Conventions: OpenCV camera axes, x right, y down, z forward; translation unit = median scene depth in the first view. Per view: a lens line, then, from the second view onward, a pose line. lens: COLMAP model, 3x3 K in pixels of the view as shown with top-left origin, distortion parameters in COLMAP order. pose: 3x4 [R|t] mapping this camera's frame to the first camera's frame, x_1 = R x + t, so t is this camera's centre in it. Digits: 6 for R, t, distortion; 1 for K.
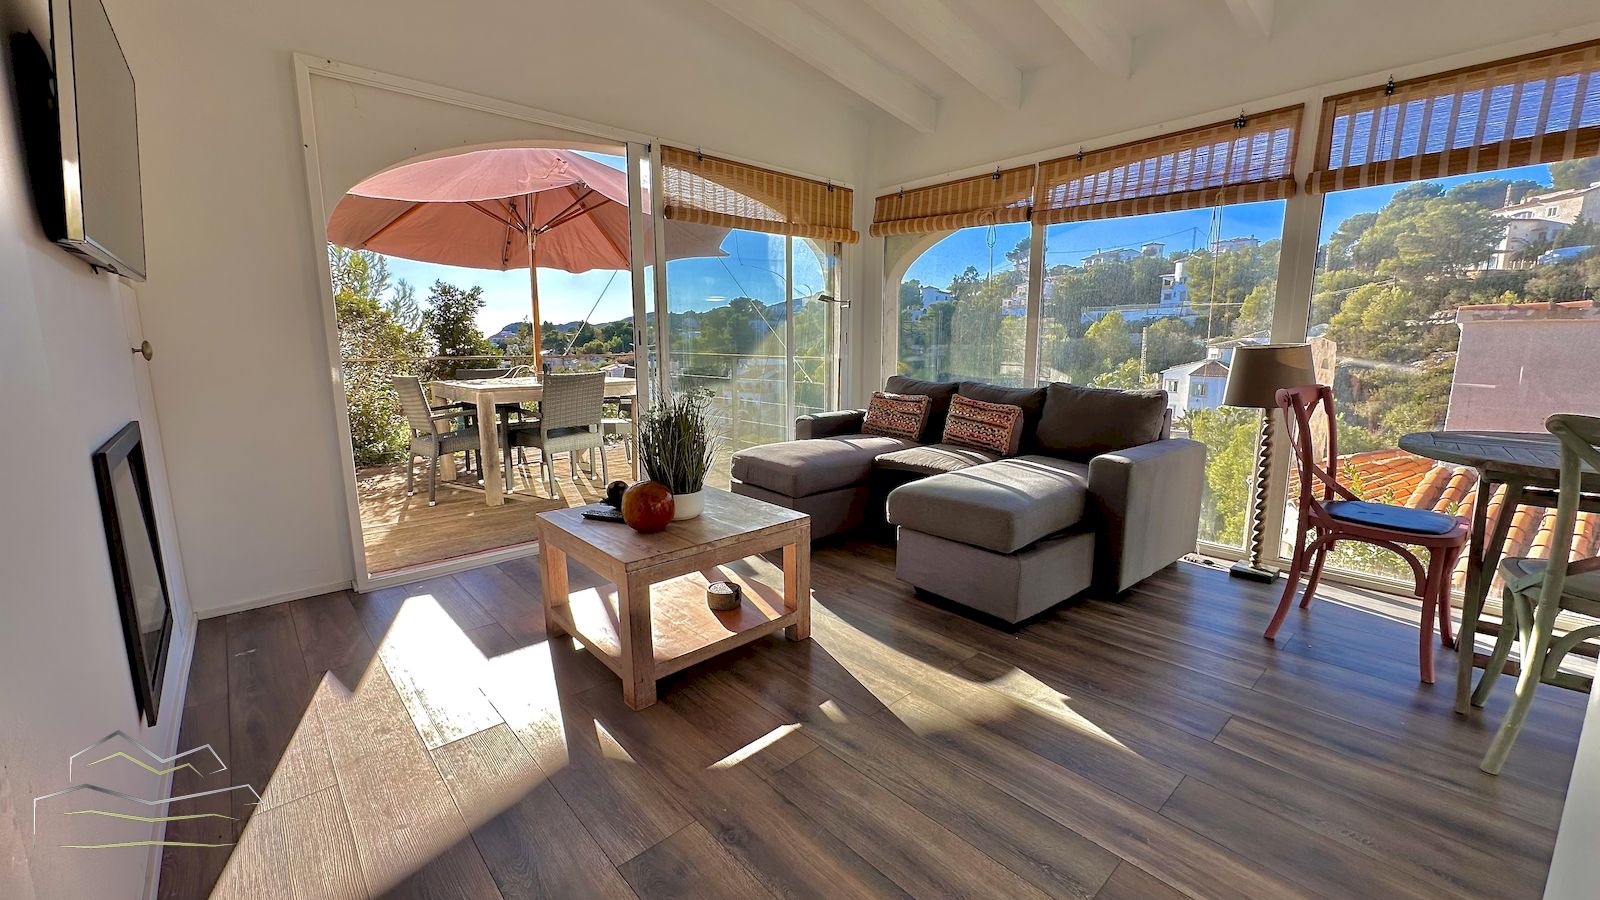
lens RADIAL K [[630.8, 0, 791.1], [0, 630.8, 447.0], [0, 0, 1]] dist [-0.002319, 0.000608]
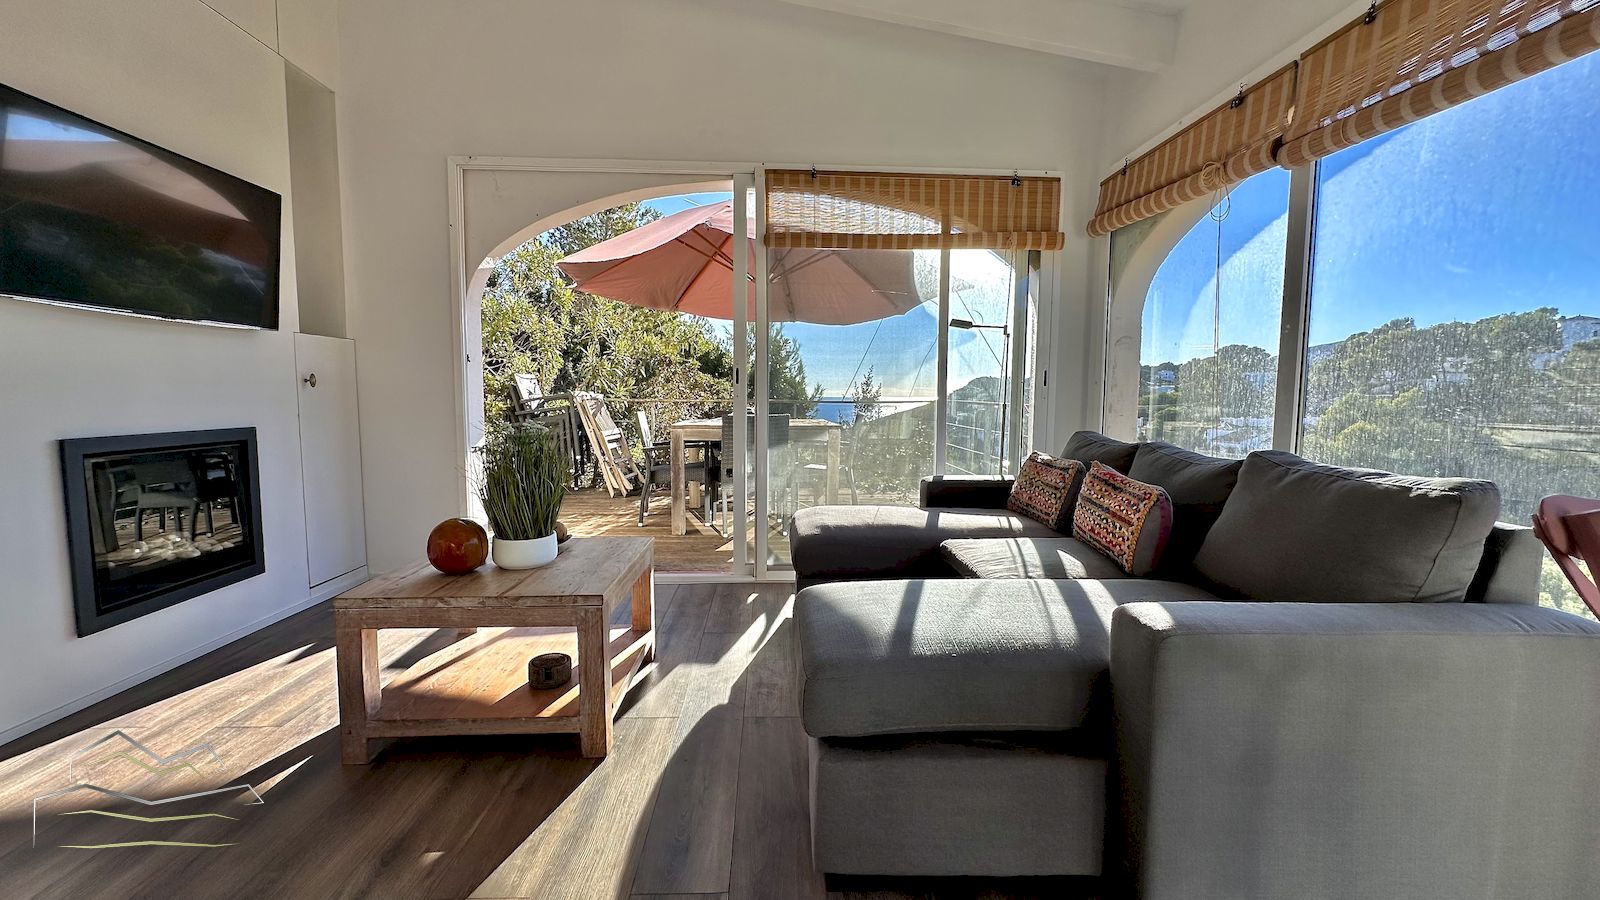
lens RADIAL K [[630.8, 0, 794.2], [0, 630.8, 446.8], [0, 0, 1]] dist [-0.002319, 0.000608]
pose [[0.776175, 0.060939, -0.627566, 0.410813], [-0.112886, 0.992667, -0.043226, -0.036819], [0.620330, 0.104394, 0.777362, 0.328598]]
